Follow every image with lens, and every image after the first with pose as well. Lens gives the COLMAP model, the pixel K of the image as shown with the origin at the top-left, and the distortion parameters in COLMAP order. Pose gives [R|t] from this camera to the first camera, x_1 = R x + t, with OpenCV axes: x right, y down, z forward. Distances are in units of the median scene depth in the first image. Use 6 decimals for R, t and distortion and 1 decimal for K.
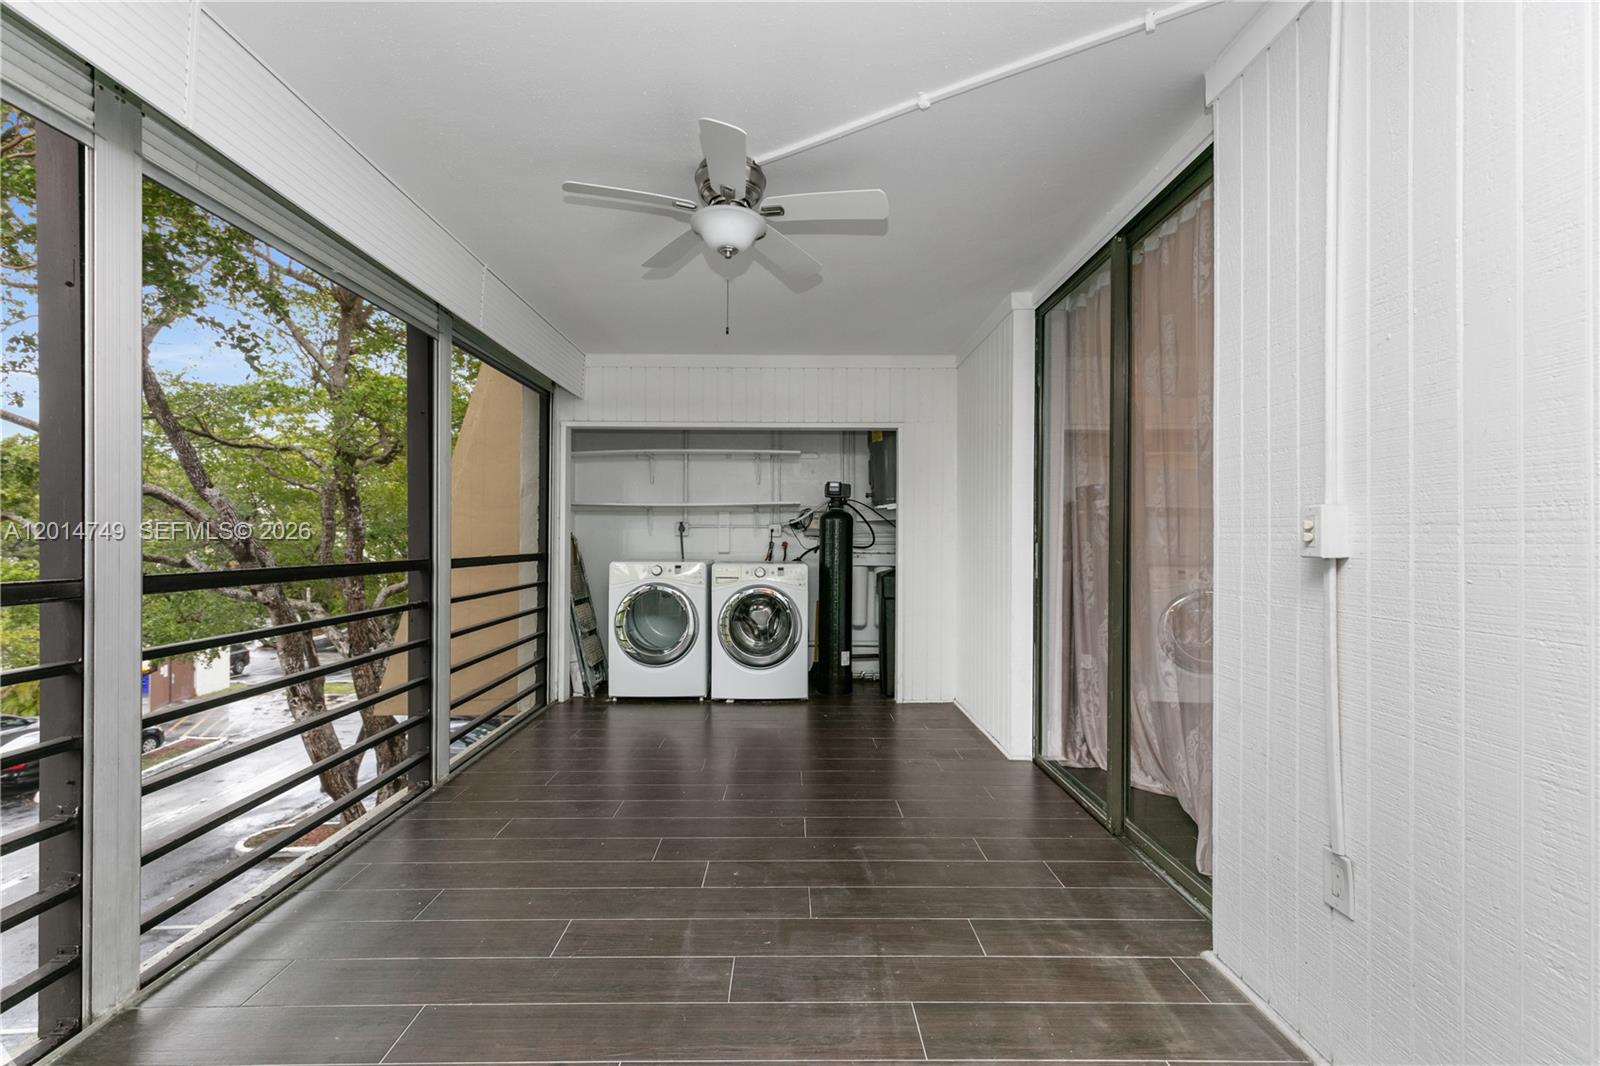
lens RADIAL K [[728.3, 0, 794.9], [0, 728.3, 540.4], [0, 0, 1]] dist [0.017999, -0.007942]
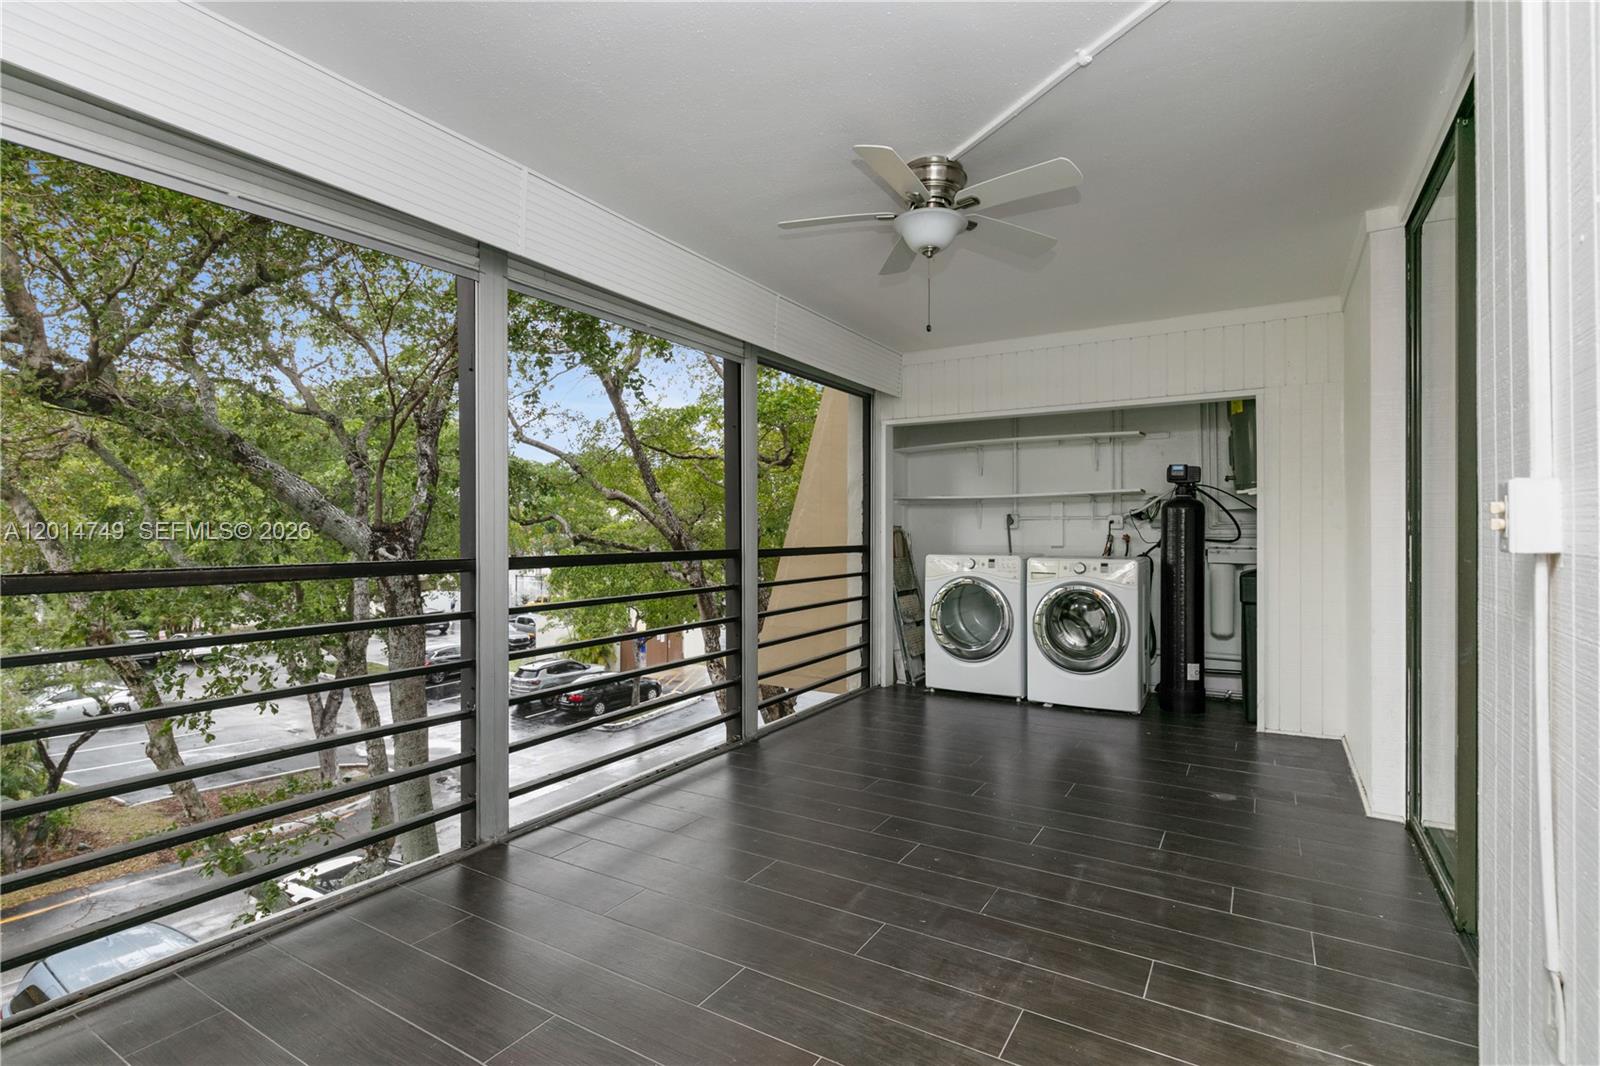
lens RADIAL K [[768.9, 0, 792.6], [0, 768.9, 531.8], [0, 0, 1]] dist [0.000752, -0.000204]
pose [[0.846501, -0.002388, -0.532381, 0.158588], [0.000818, 0.999995, -0.003186, 0.001260], [0.532386, 0.002261, 0.846499, -0.007678]]
